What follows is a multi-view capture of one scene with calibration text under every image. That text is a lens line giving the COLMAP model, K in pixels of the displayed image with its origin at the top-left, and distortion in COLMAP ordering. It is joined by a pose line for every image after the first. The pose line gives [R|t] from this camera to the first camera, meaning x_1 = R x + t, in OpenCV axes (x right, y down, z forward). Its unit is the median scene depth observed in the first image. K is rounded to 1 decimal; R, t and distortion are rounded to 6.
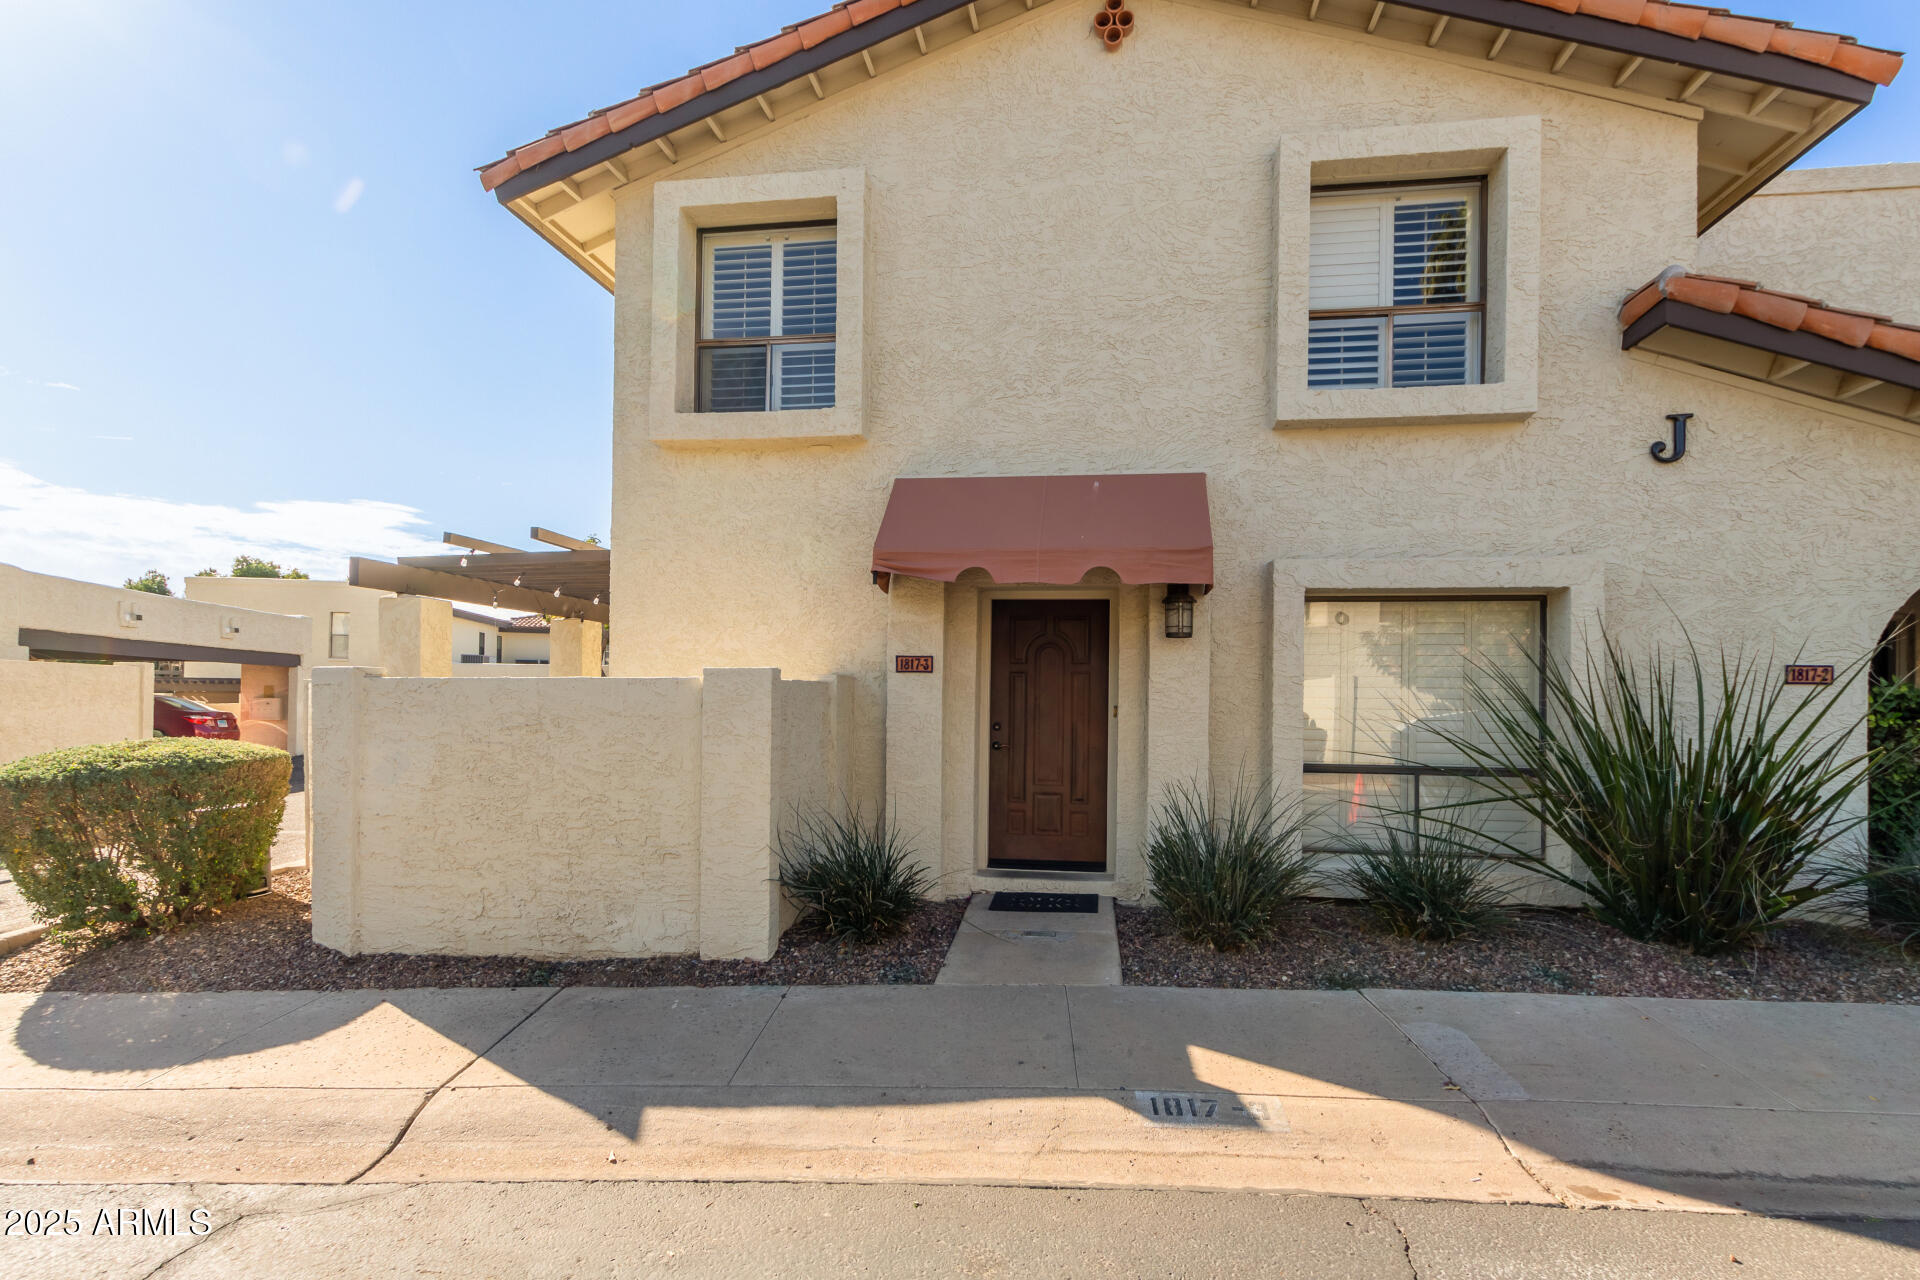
lens RADIAL K [[930.1, 0, 930.9], [0, 930.1, 691.7], [0, 0, 1]] dist [0.003096, -0.001286]
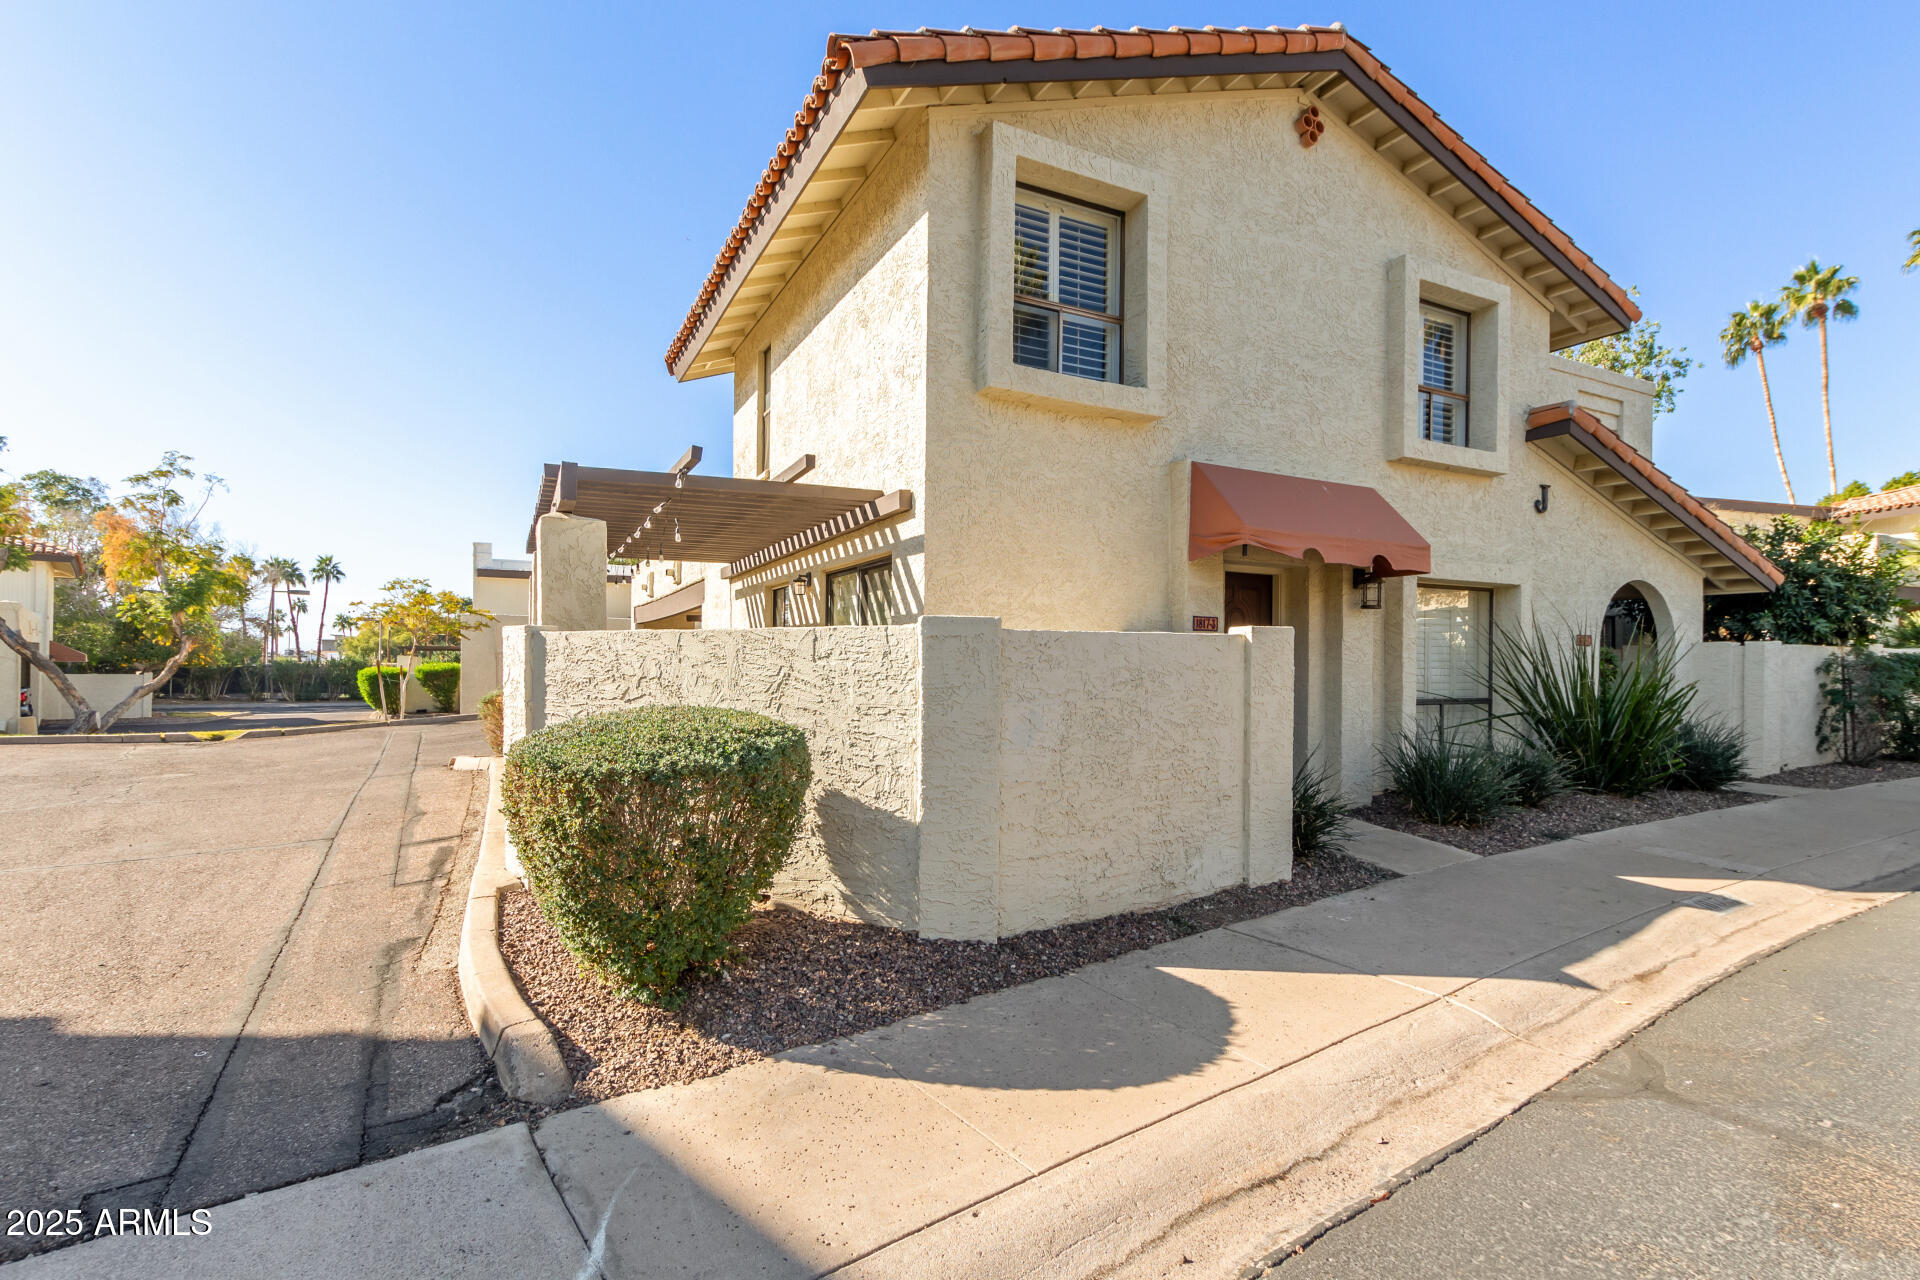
lens RADIAL K [[949.2, 0, 932.0], [0, 949.2, 649.1], [0, 0, 1]] dist [0.010667, 0.000005]
pose [[0.800130, 0.004372, 0.599810, -1.067435], [-0.007757, 0.999965, 0.003058, 0.000926], [-0.599776, -0.007099, 0.800136, 0.274588]]
